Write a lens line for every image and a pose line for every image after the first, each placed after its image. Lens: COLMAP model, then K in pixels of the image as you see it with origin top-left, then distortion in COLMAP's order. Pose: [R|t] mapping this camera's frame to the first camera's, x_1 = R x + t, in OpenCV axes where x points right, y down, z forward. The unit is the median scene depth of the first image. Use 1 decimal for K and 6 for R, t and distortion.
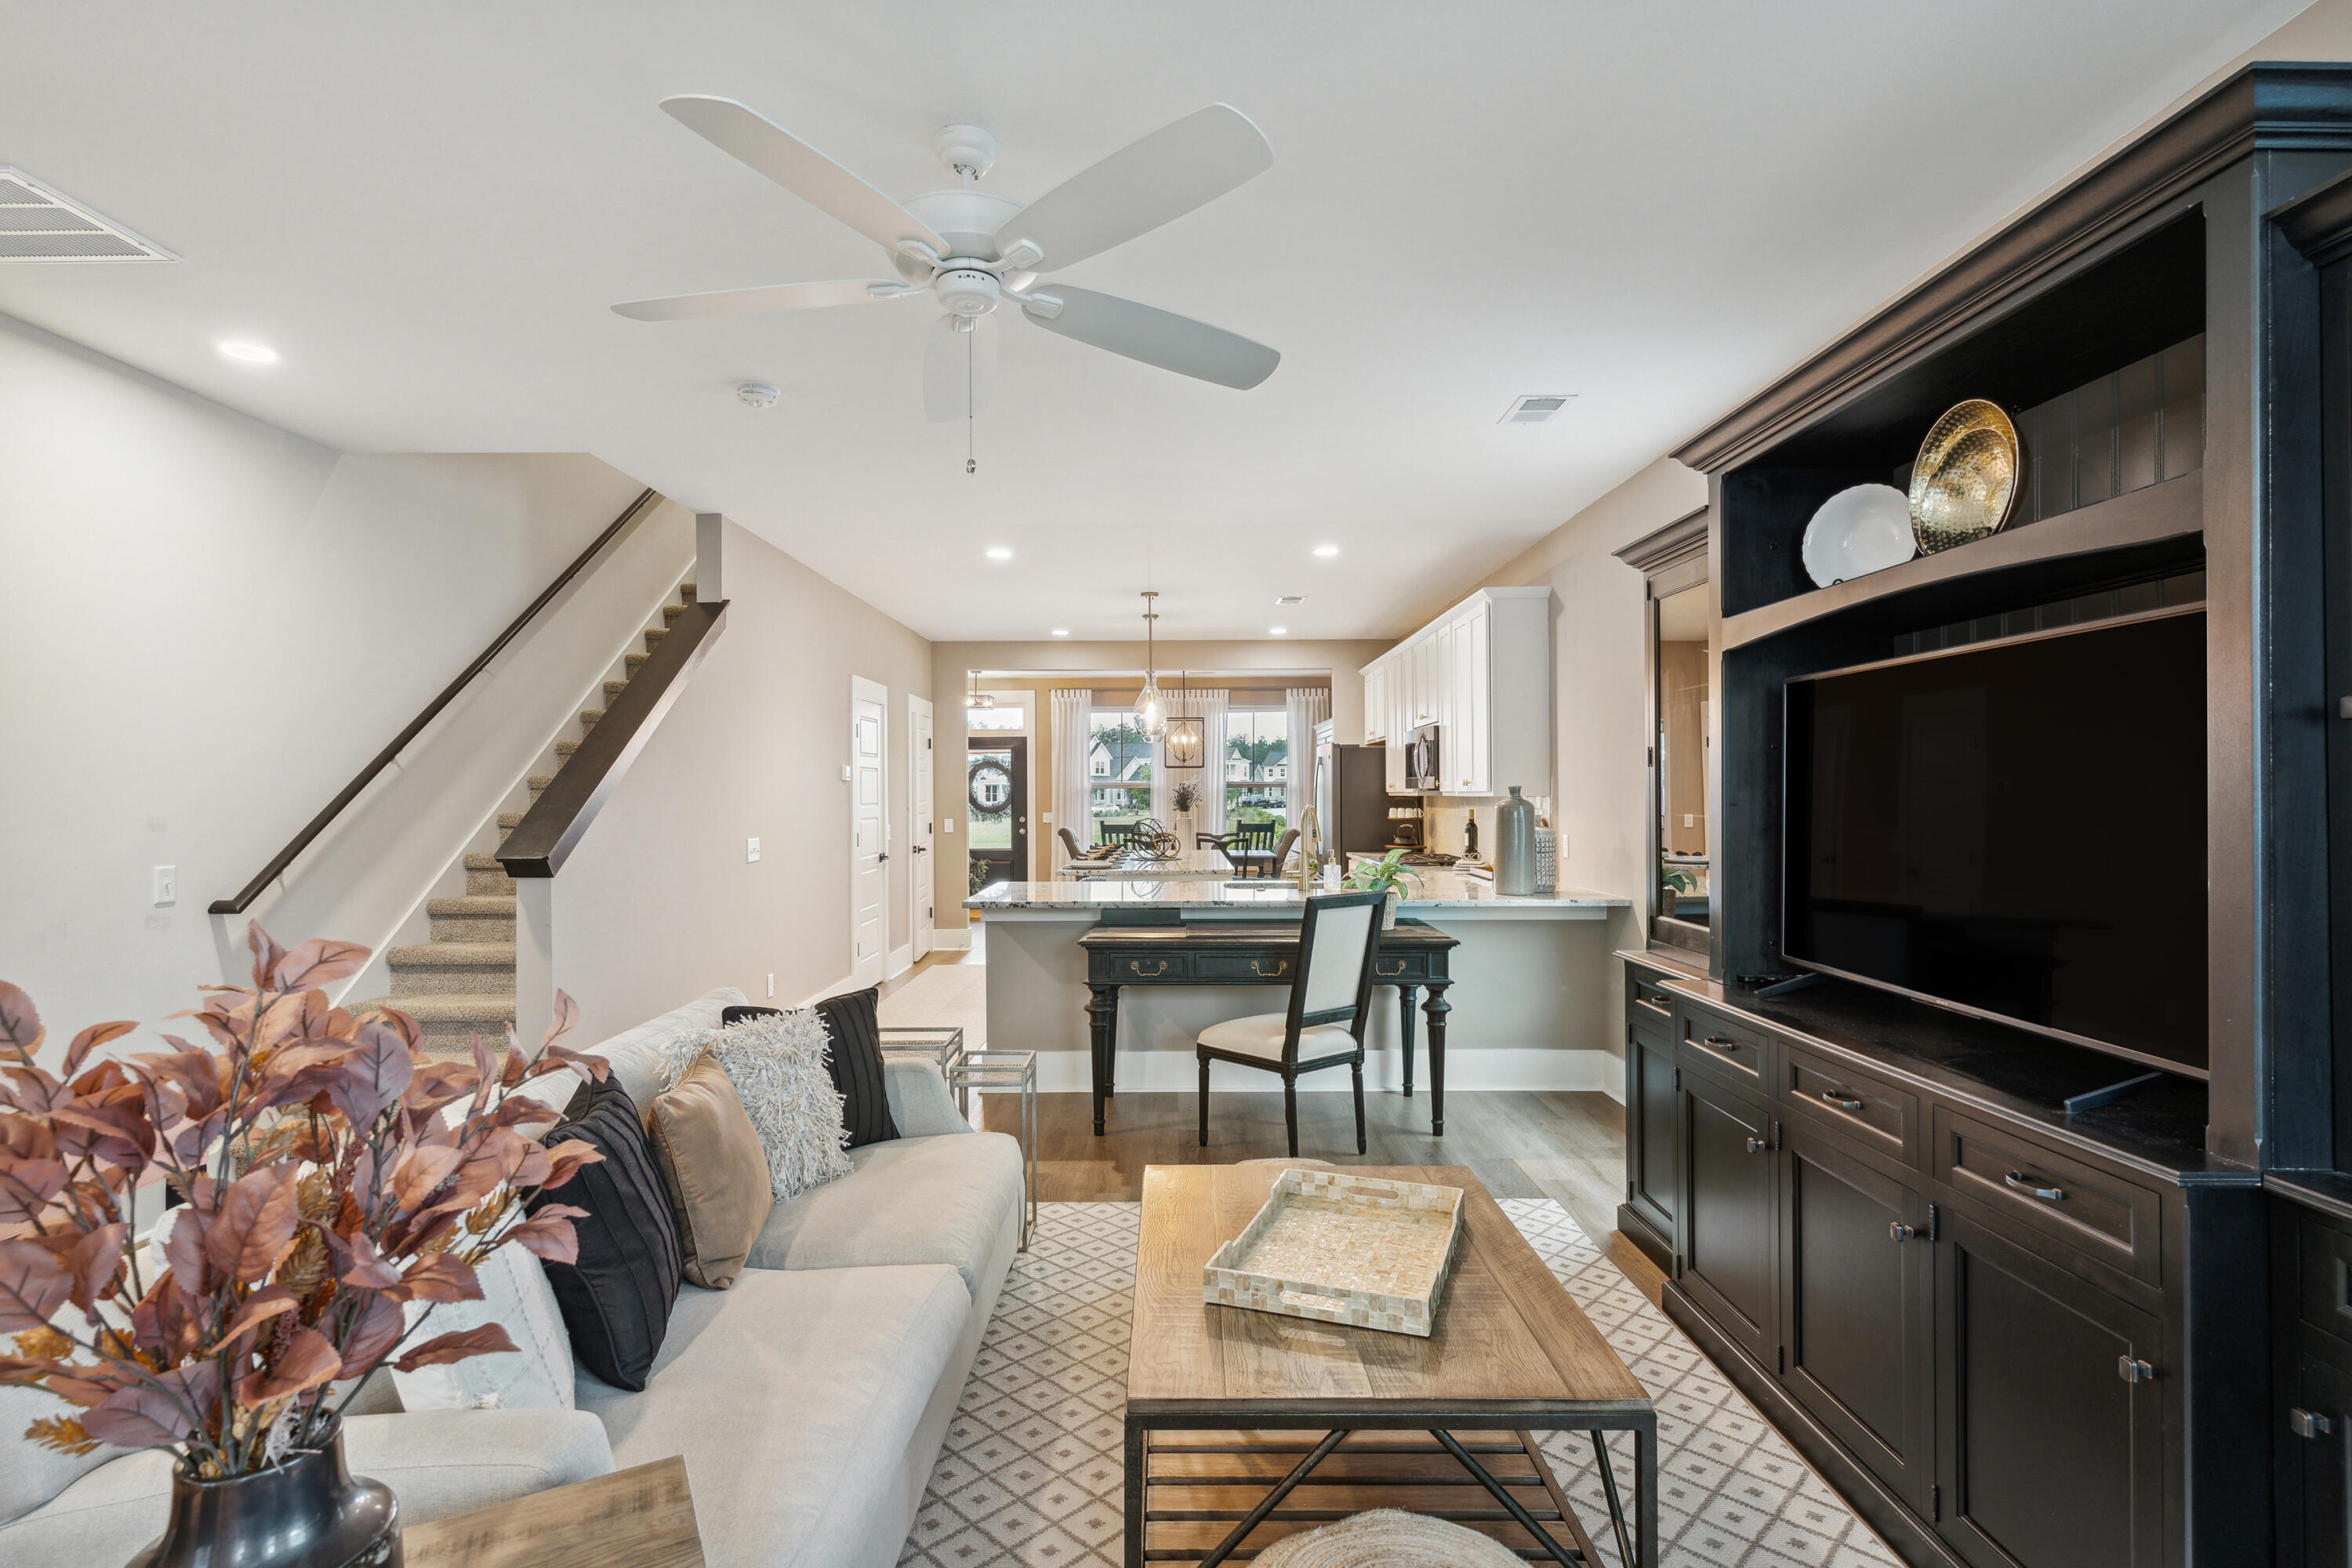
lens RADIAL K [[1145.1, 0, 1165.3], [0, 1145.1, 787.4], [0, 0, 1]] dist [0.000198, 0.000896]
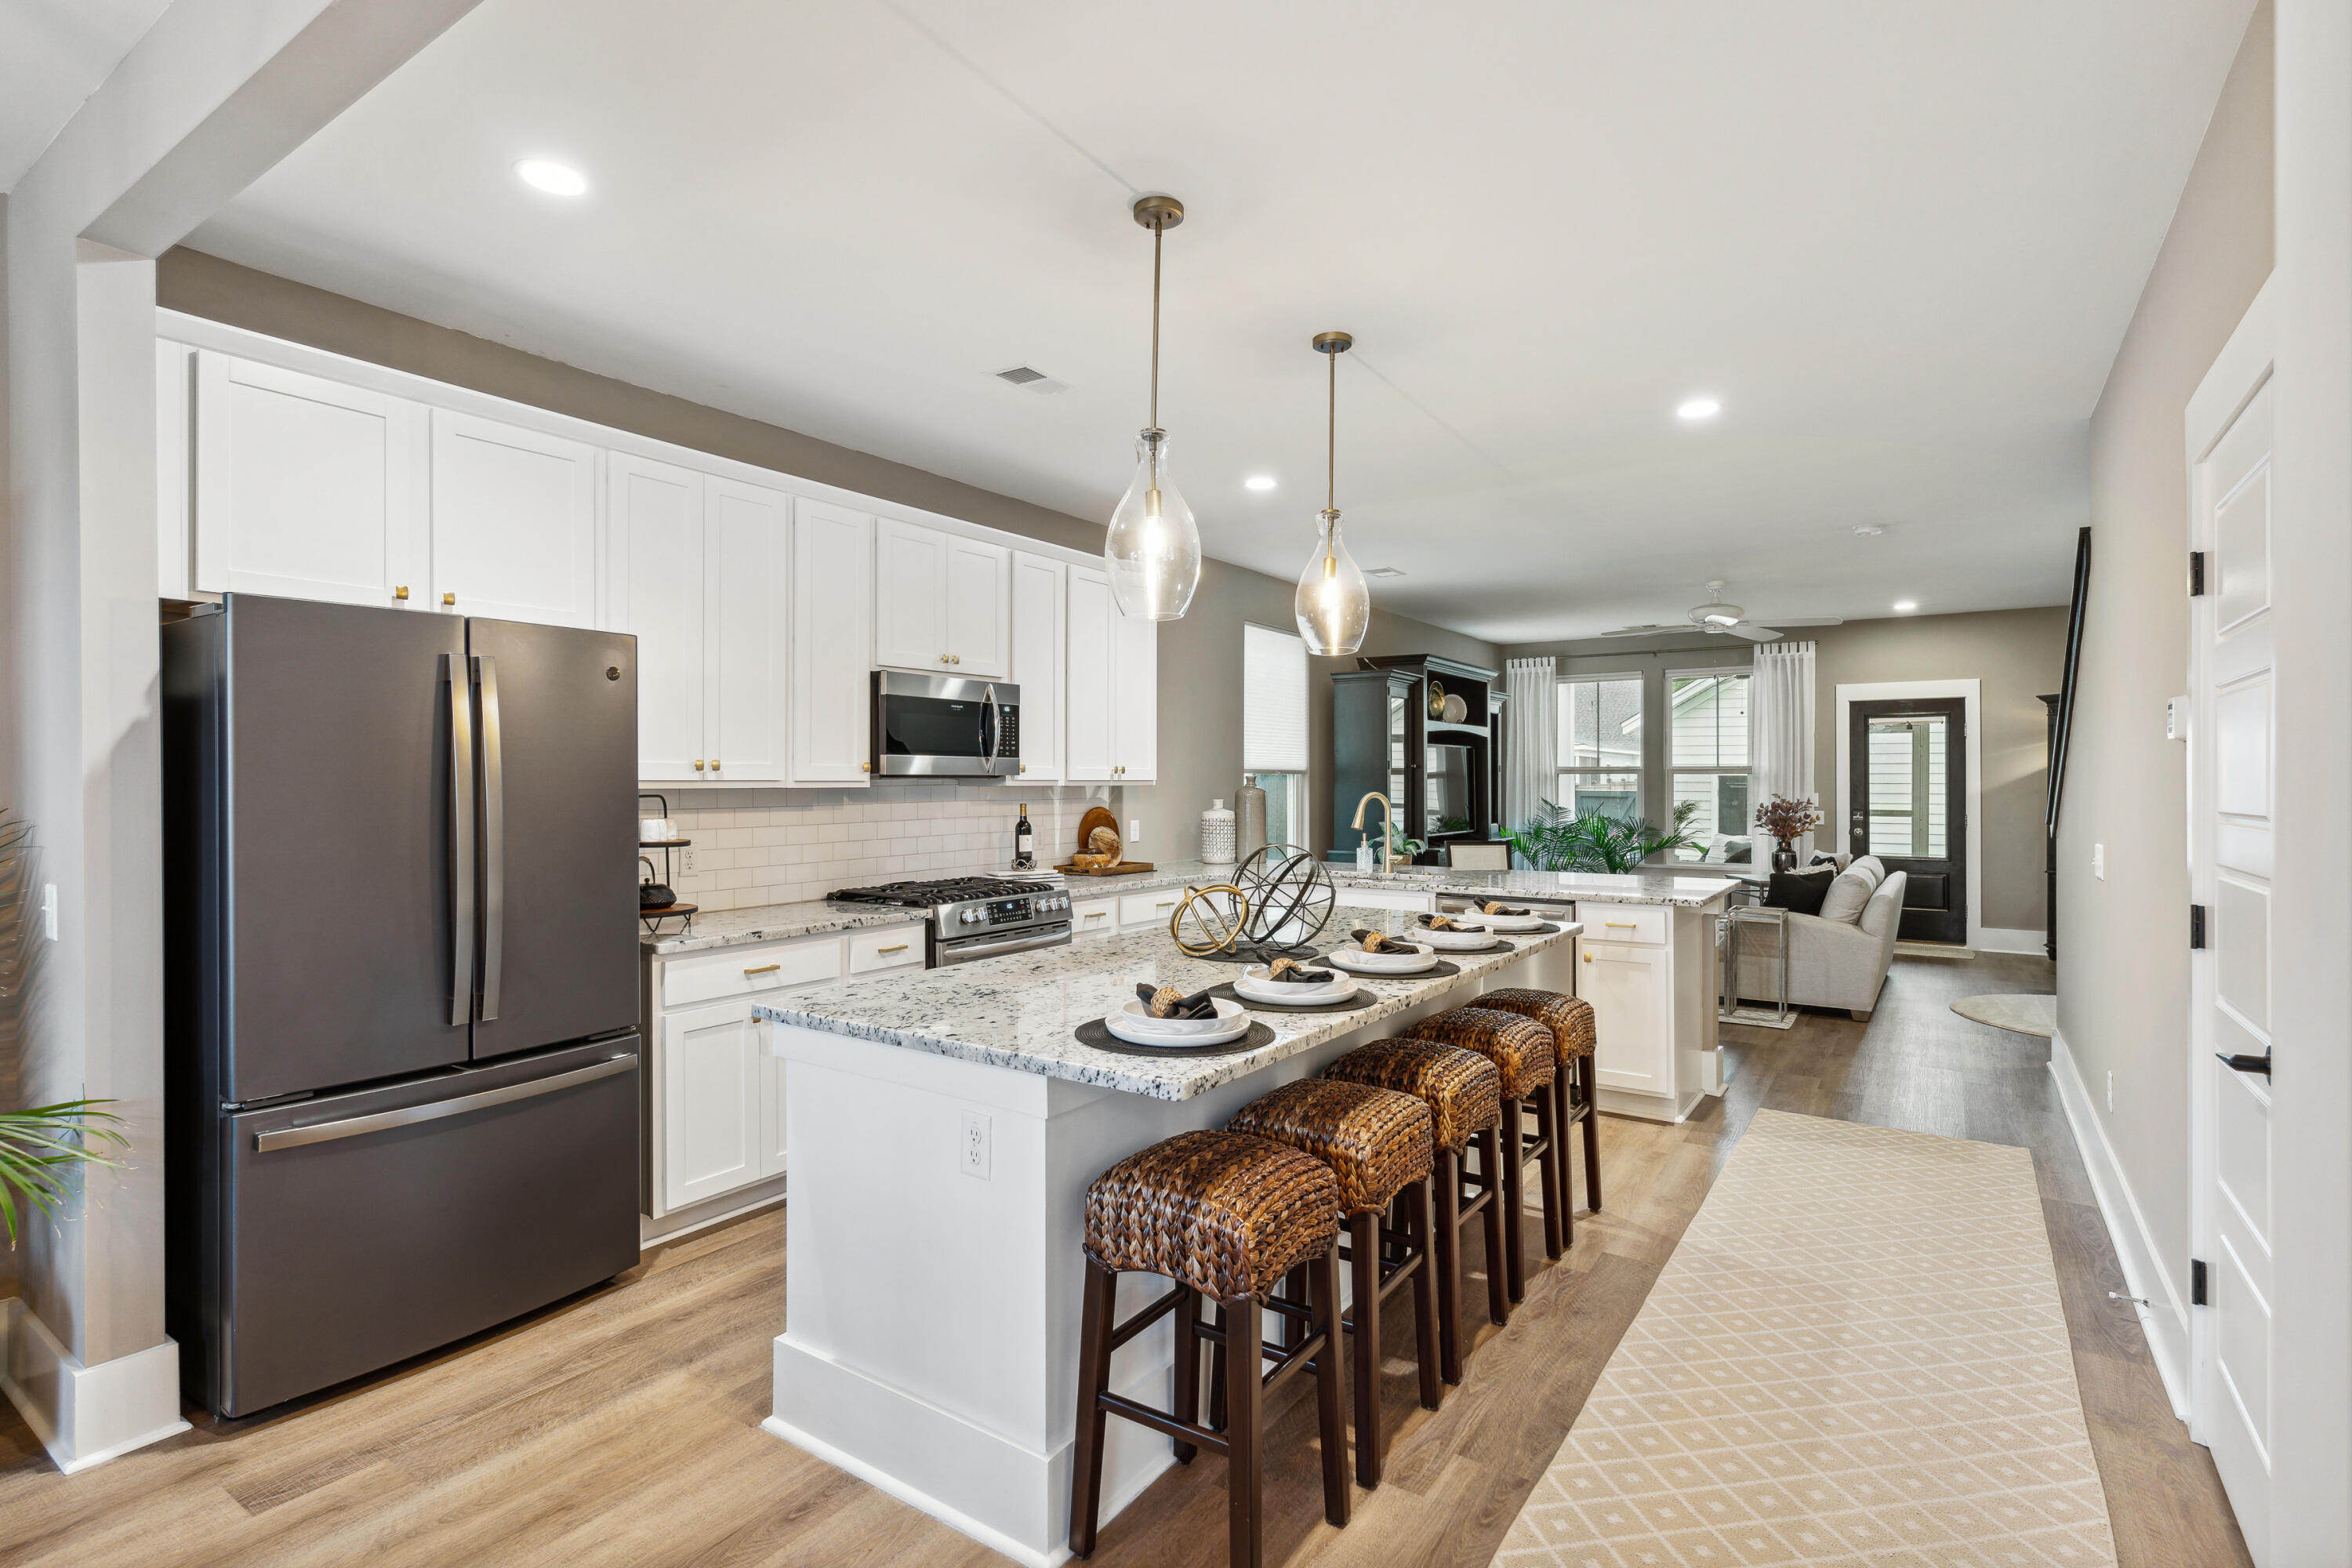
lens RADIAL K [[1145.1, 0, 1190.9], [0, 1145.1, 778.2], [0, 0, 1]] dist [0.000198, 0.000896]
pose [[-0.840581, 0.012343, 0.541546, -0.188669], [0.007812, 0.999913, -0.010665, 0.009286], [-0.541630, -0.004734, -0.840604, 1.257907]]
